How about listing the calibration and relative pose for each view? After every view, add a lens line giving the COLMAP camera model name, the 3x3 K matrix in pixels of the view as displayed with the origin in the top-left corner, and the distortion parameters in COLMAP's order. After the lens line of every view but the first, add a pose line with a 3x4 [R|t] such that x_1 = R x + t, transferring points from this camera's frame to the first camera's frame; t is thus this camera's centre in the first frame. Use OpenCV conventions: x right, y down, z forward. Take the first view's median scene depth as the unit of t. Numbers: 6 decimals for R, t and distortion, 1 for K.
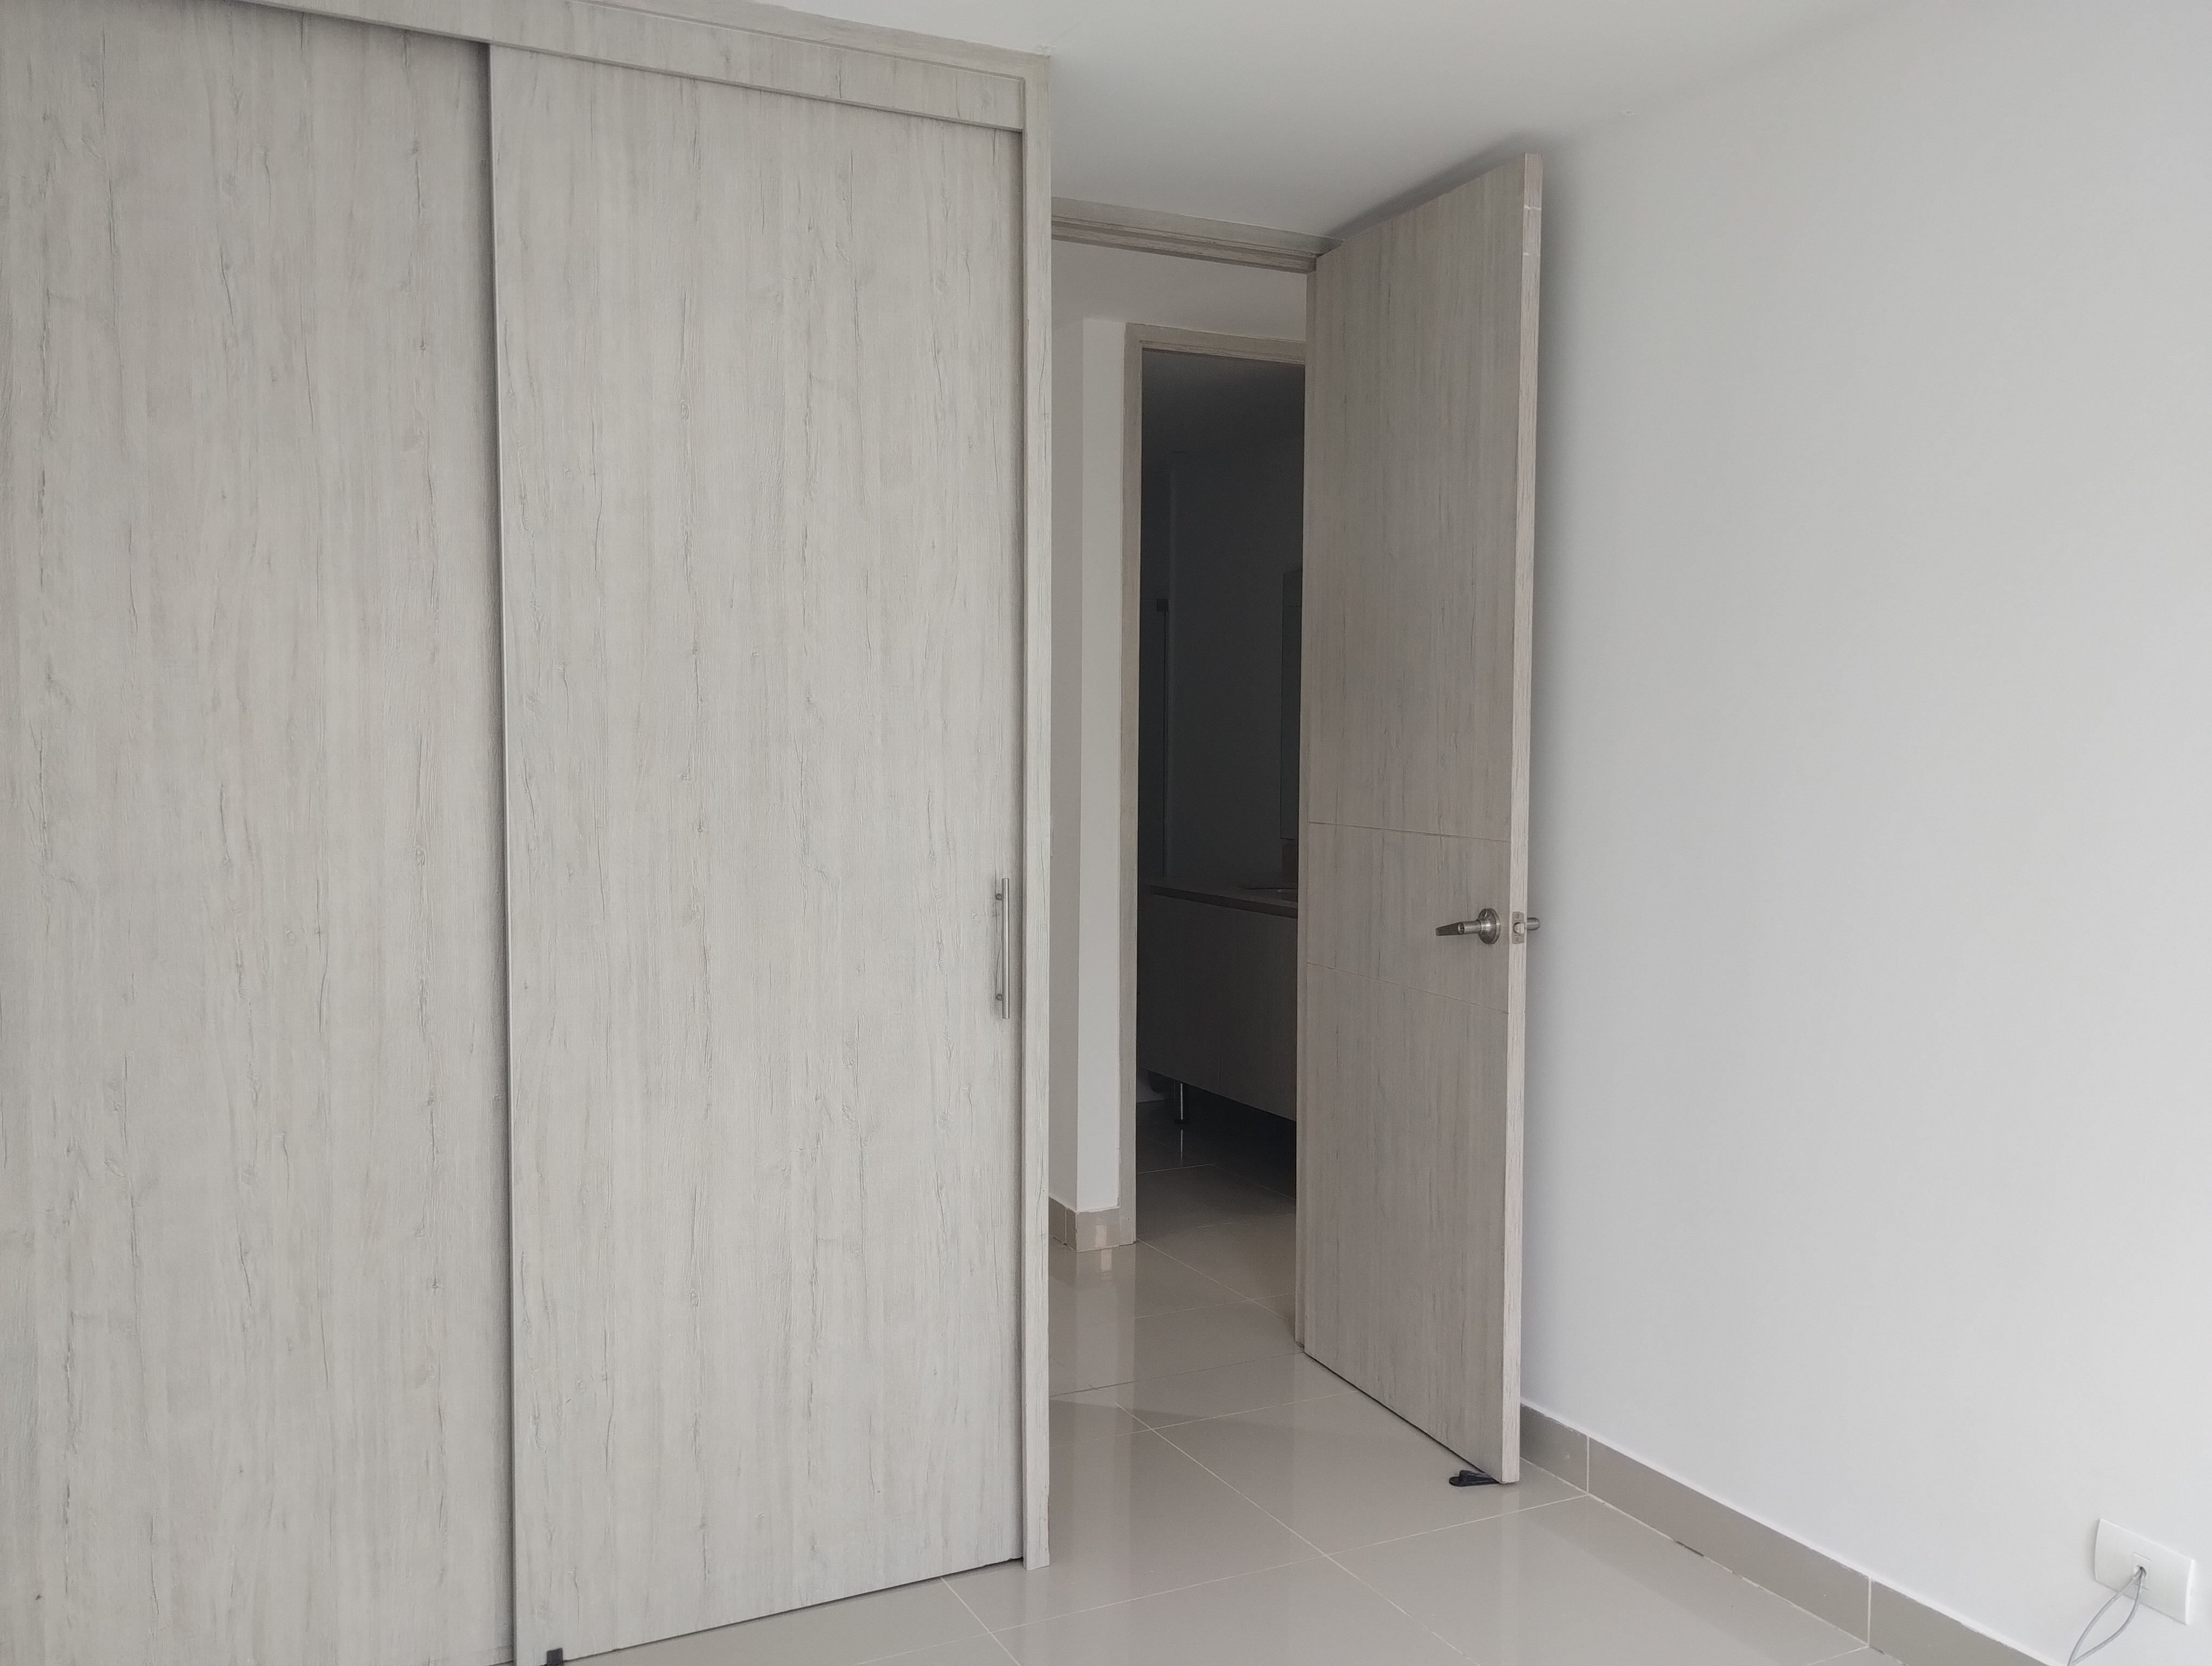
lens RADIAL K [[1859.7, 0, 1111.4], [0, 1859.7, 828.8], [0, 0, 1]] dist [0.064076, -0.077910]
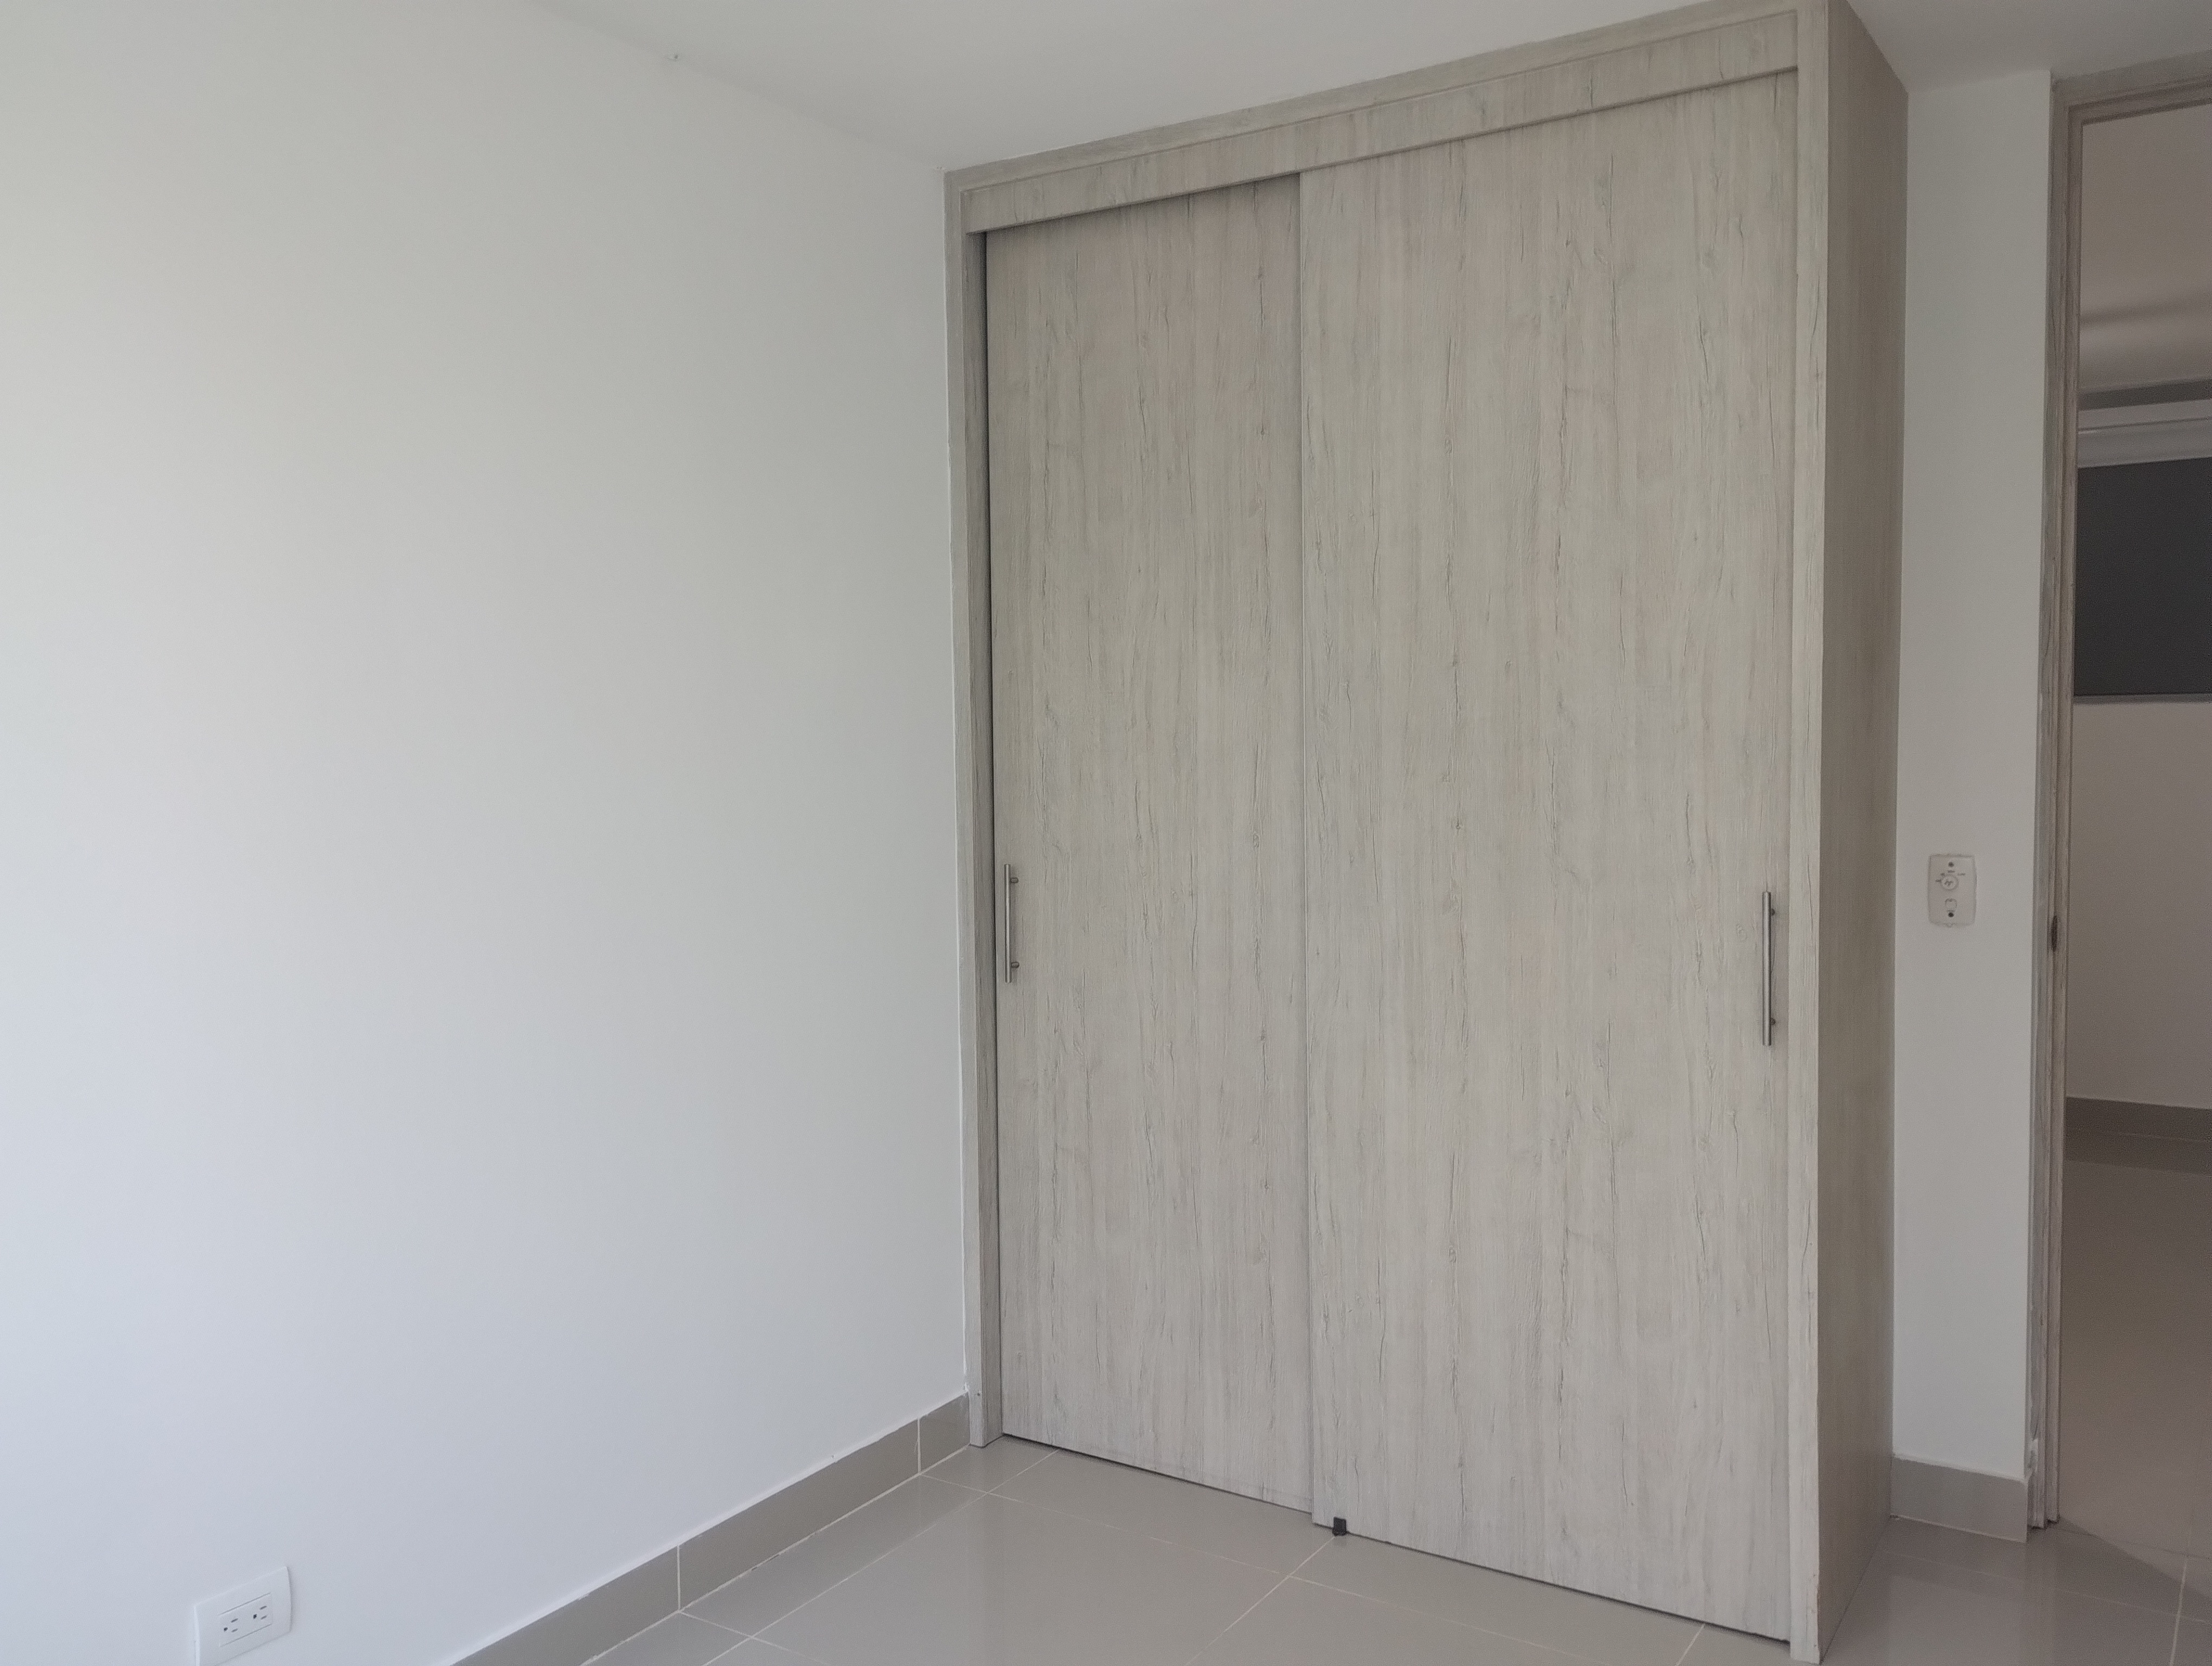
lens RADIAL K [[1859.7, 0, 1157.9], [0, 1859.7, 857.3], [0, 0, 1]] dist [0.064076, -0.077910]
pose [[0.500138, 0.039717, -0.865034, 0.650931], [-0.037210, 0.999011, 0.024355, -0.001717], [0.865146, 0.020007, 0.501121, 0.308315]]
